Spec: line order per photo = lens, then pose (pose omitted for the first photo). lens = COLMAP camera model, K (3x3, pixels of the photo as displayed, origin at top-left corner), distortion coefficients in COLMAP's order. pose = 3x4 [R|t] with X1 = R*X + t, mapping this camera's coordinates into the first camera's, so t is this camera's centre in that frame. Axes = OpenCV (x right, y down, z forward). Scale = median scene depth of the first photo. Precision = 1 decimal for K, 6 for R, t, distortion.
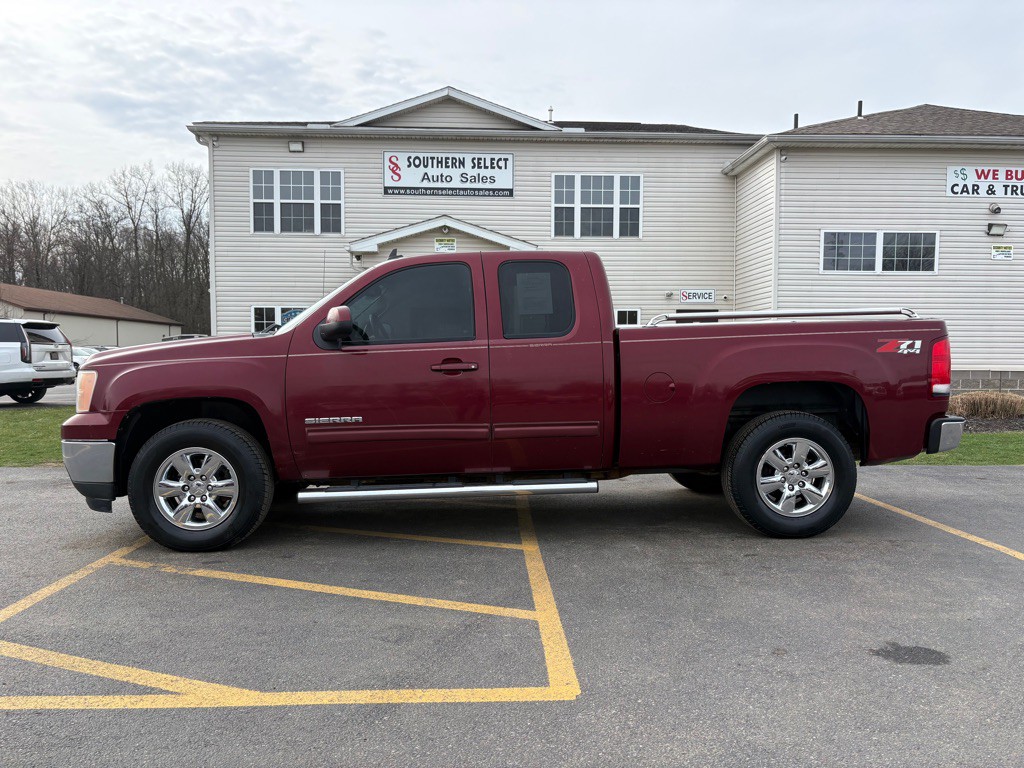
lens RADIAL K [[777.7, 0, 512.0], [0, 777.7, 384.0], [0, 0, 1]] dist [0.059362, -0.057454]
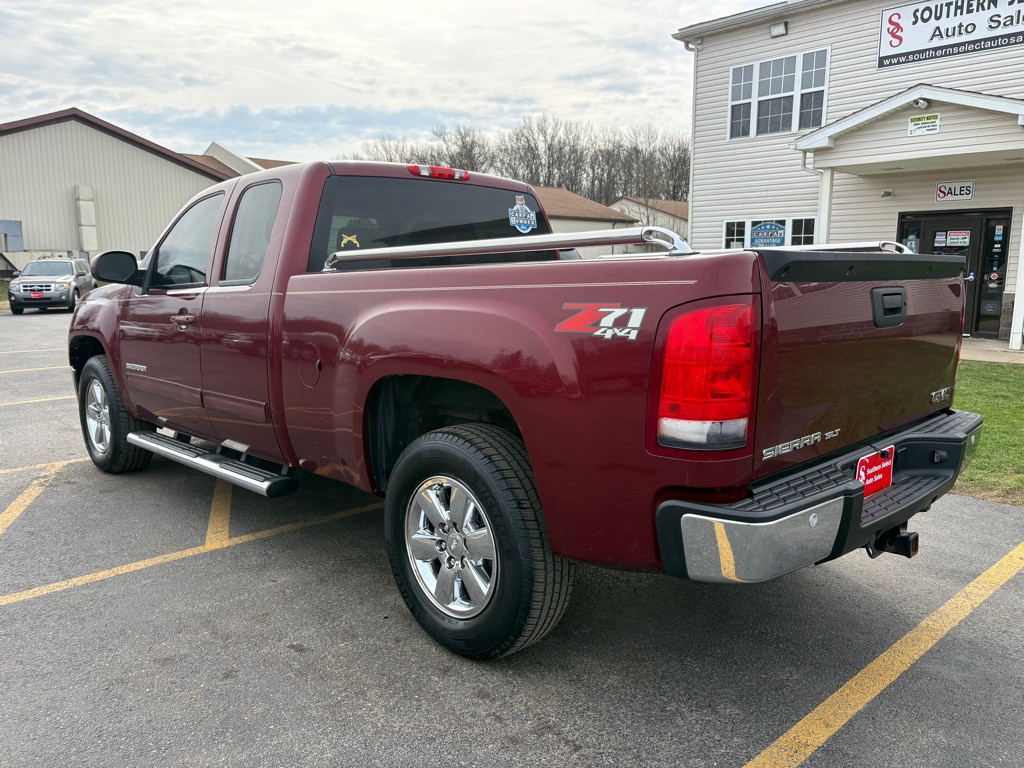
lens RADIAL K [[768.5, 0, 503.7], [0, 768.5, 420.6], [0, 0, 1]] dist [-0.005503, -0.008590]
pose [[0.683184, 0.129958, -0.718589, 0.182713], [-0.010698, 0.985713, 0.168096, -0.015282], [0.730168, -0.107153, 0.674813, 0.156661]]
